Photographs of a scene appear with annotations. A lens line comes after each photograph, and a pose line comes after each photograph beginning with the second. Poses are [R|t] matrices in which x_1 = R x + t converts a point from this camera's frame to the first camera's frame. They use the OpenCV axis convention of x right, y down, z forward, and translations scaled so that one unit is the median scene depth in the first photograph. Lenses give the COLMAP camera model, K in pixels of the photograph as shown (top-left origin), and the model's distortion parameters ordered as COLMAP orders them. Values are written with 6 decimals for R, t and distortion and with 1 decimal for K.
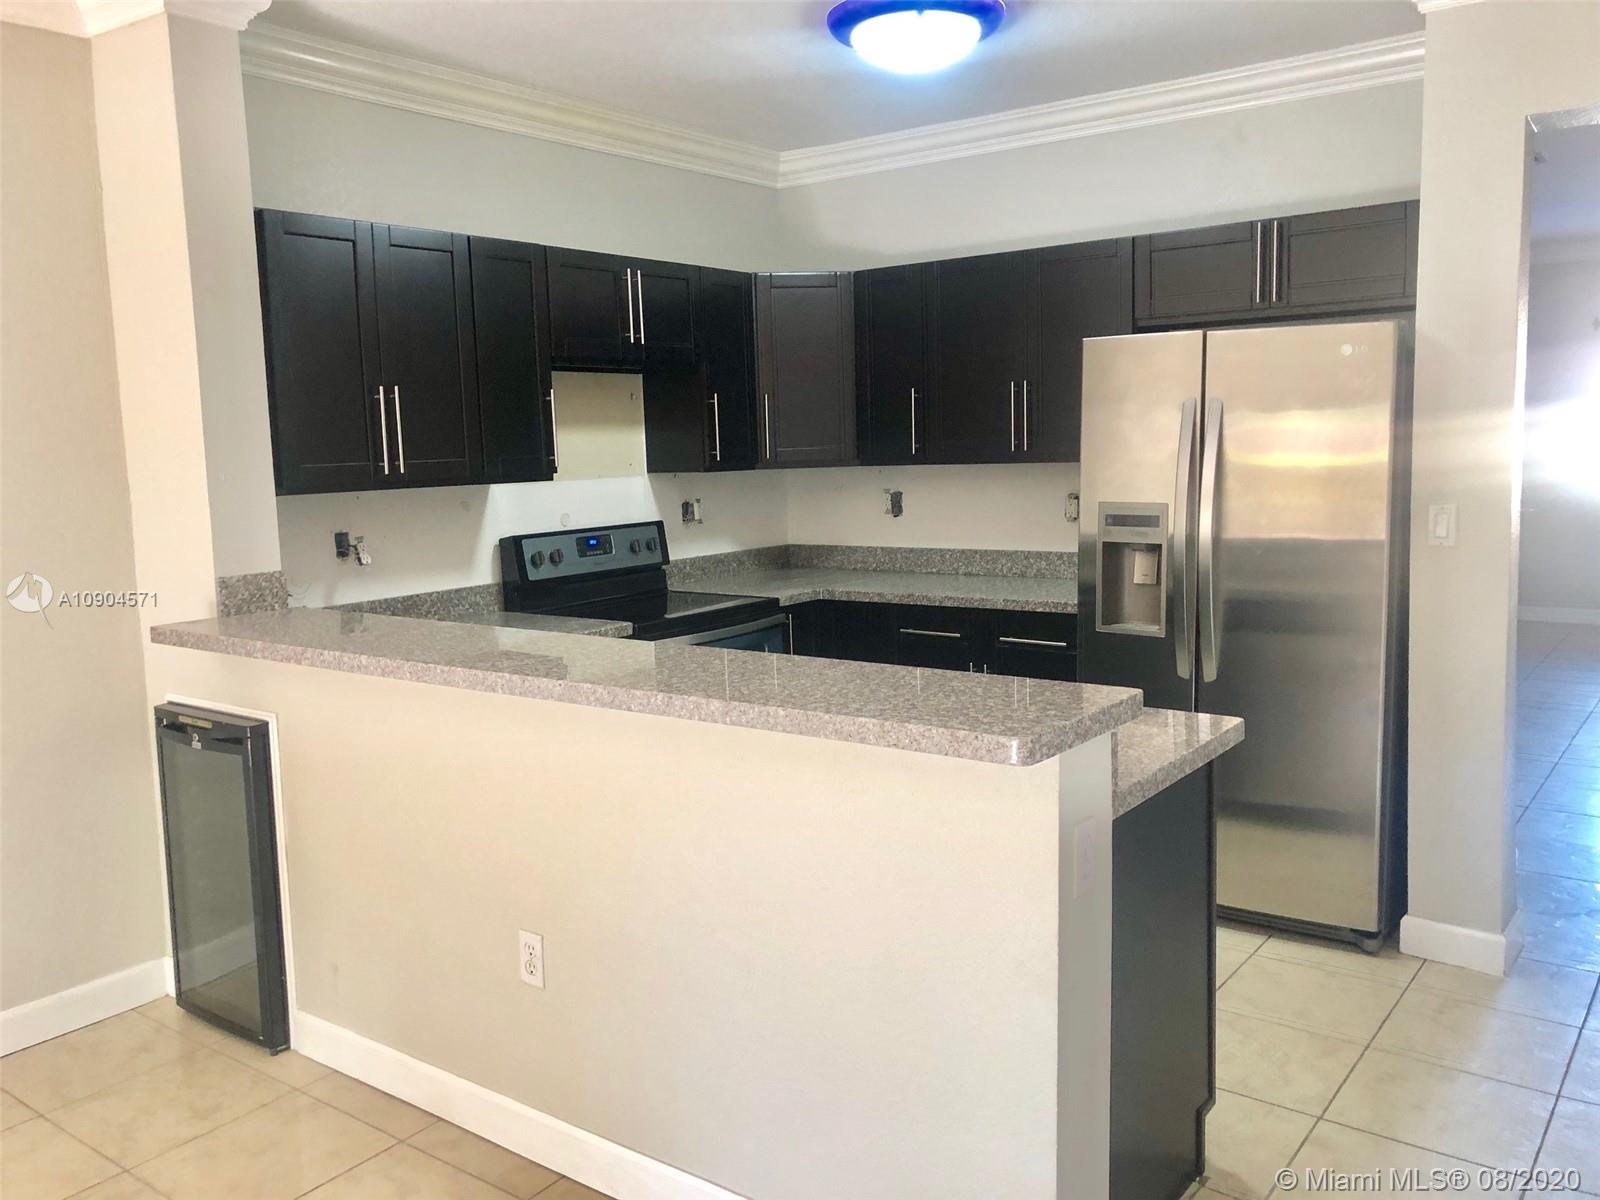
lens RADIAL K [[1313.9, 0, 799.6], [0, 1313.9, 589.0], [0, 0, 1]] dist [-0.005037, -0.008535]
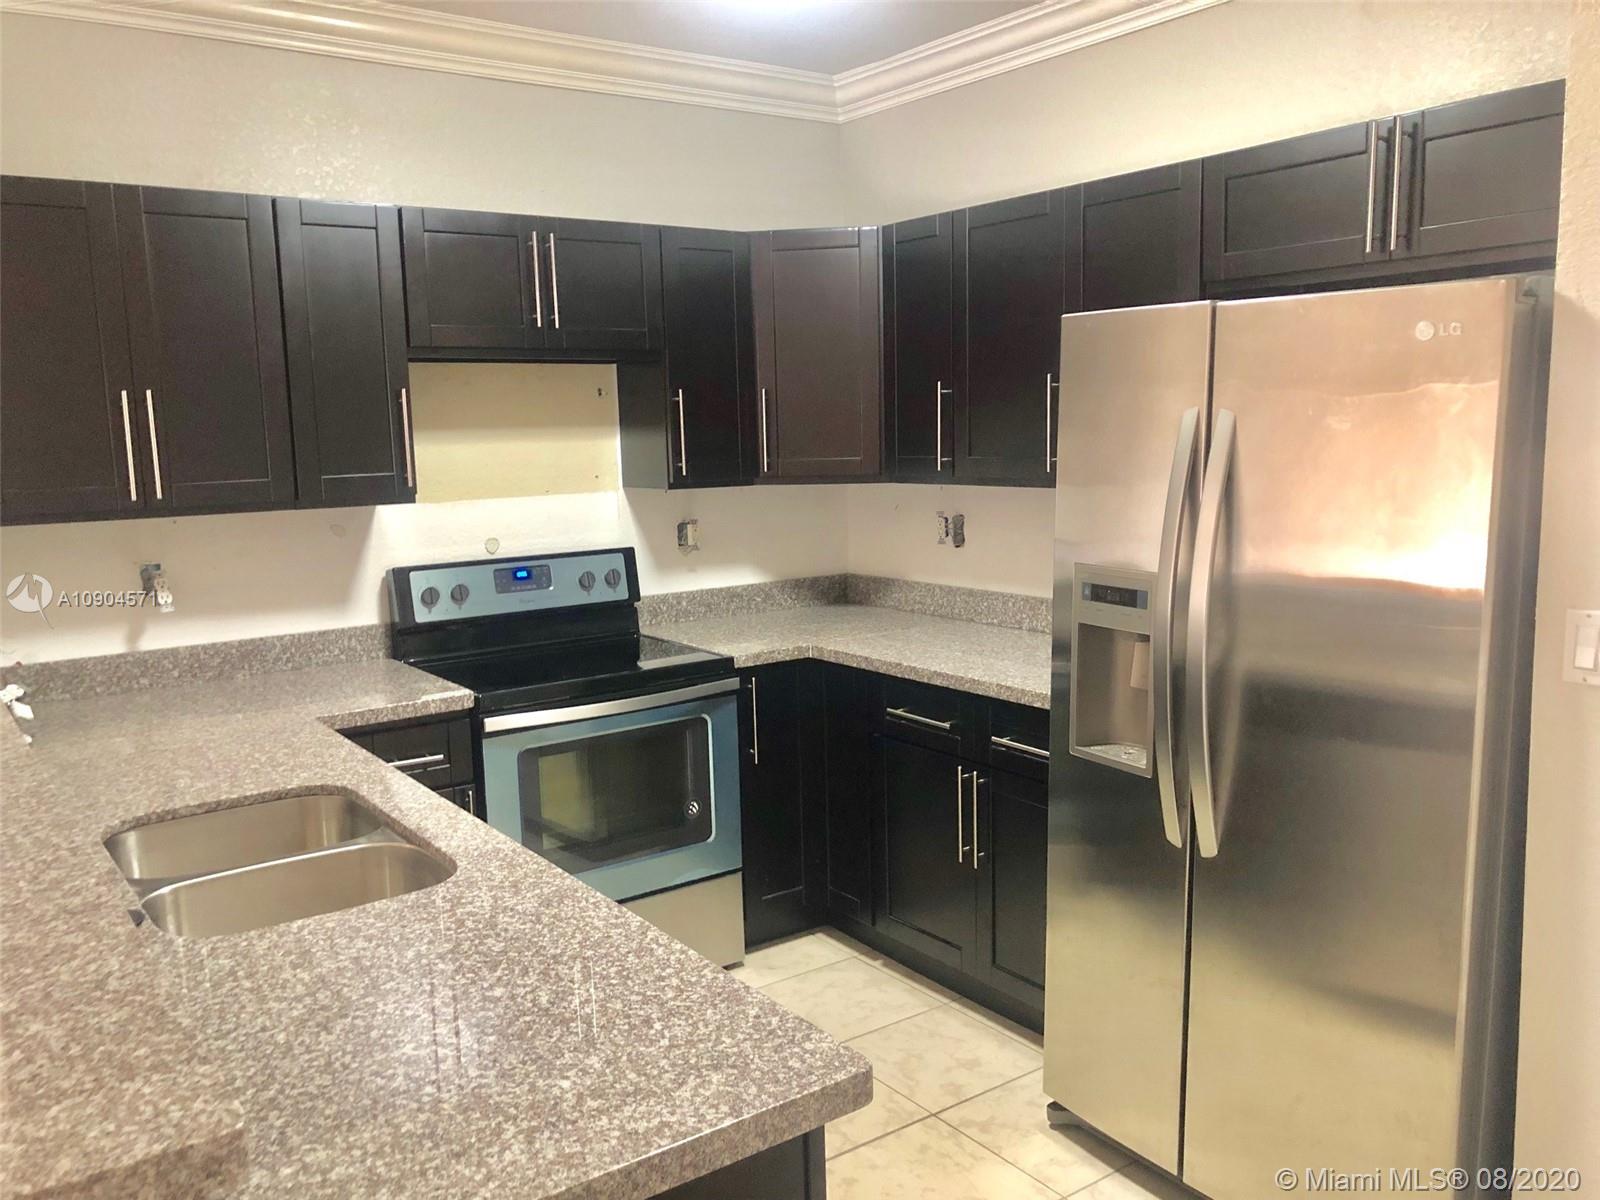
lens RADIAL K [[1313.9, 0, 801.0], [0, 1313.9, 614.5], [0, 0, 1]] dist [-0.005037, -0.008535]
pose [[0.955658, 0.050712, -0.290079, 0.244118], [-0.038730, 0.998148, 0.046900, -0.055753], [0.291920, -0.033586, 0.955853, 0.273923]]
